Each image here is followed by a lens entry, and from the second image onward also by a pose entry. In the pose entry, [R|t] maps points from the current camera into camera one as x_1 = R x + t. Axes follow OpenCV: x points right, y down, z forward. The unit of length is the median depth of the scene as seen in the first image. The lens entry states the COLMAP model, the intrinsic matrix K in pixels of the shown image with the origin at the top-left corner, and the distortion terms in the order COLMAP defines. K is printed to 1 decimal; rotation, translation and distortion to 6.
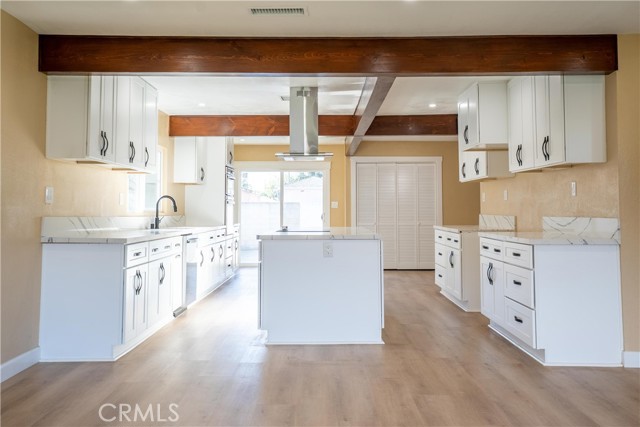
lens RADIAL K [[635.2, 0, 323.6], [0, 635.2, 179.4], [0, 0, 1]] dist [0.074542, -0.002682]
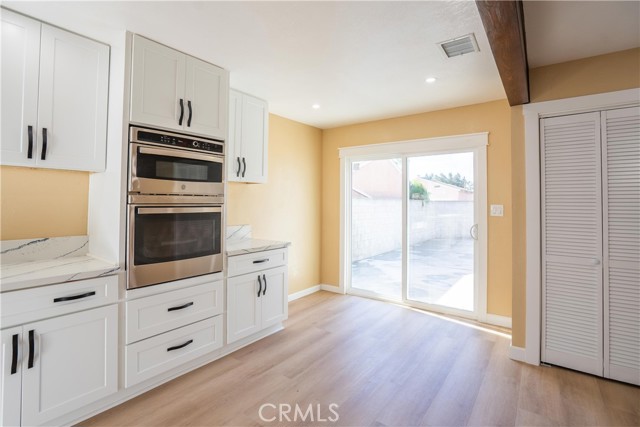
lens RADIAL K [[306.5, 0, 316.7], [0, 306.5, 197.7], [0, 0, 1]] dist [-0.056841, 0.021917]
pose [[0.796865, -0.005138, -0.604135, 0.101492], [0.022993, 0.999497, 0.021827, 0.039632], [0.603719, -0.031284, 0.796583, 1.414190]]
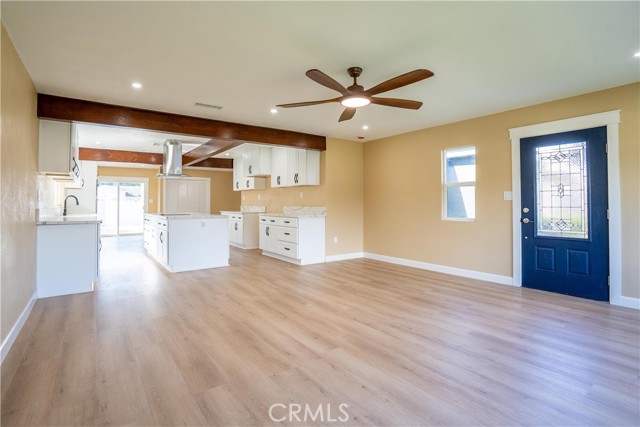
lens RADIAL K [[306.5, 0, 316.7], [0, 306.5, 197.7], [0, 0, 1]] dist [-0.056841, 0.021917]
pose [[0.809795, 0.008300, 0.586654, -0.229781], [-0.024958, 0.999482, 0.020310, -0.000159], [-0.586182, -0.031089, 0.809583, 0.004288]]
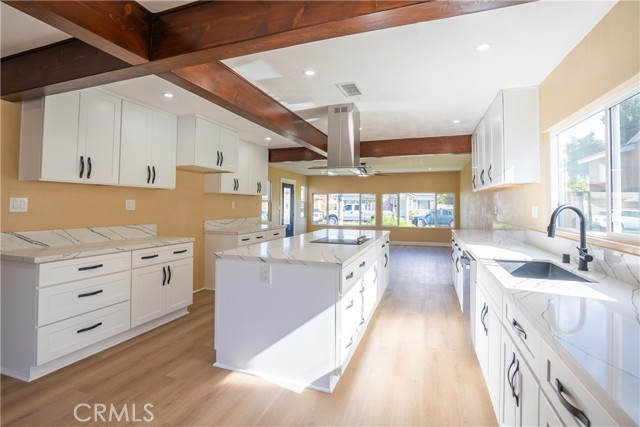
lens RADIAL K [[306.5, 0, 316.7], [0, 306.5, 197.7], [0, 0, 1]] dist [-0.056841, 0.021917]
pose [[-0.939020, 0.004955, 0.343828, -0.173943], [-0.020662, 0.997276, -0.070801, 0.049323], [-0.343242, -0.073588, -0.936360, 1.585773]]
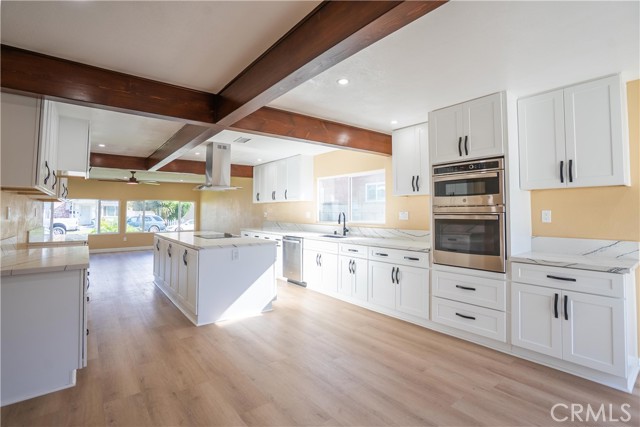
lens RADIAL K [[308.3, 0, 320.9], [0, 308.3, 201.2], [0, 0, 1]] dist [-0.058064, 0.022853]
pose [[-0.787226, -0.019476, -0.616357, 0.241749], [0.032390, 0.996816, -0.072866, 0.060791], [0.615814, -0.077326, -0.784088, 1.835935]]
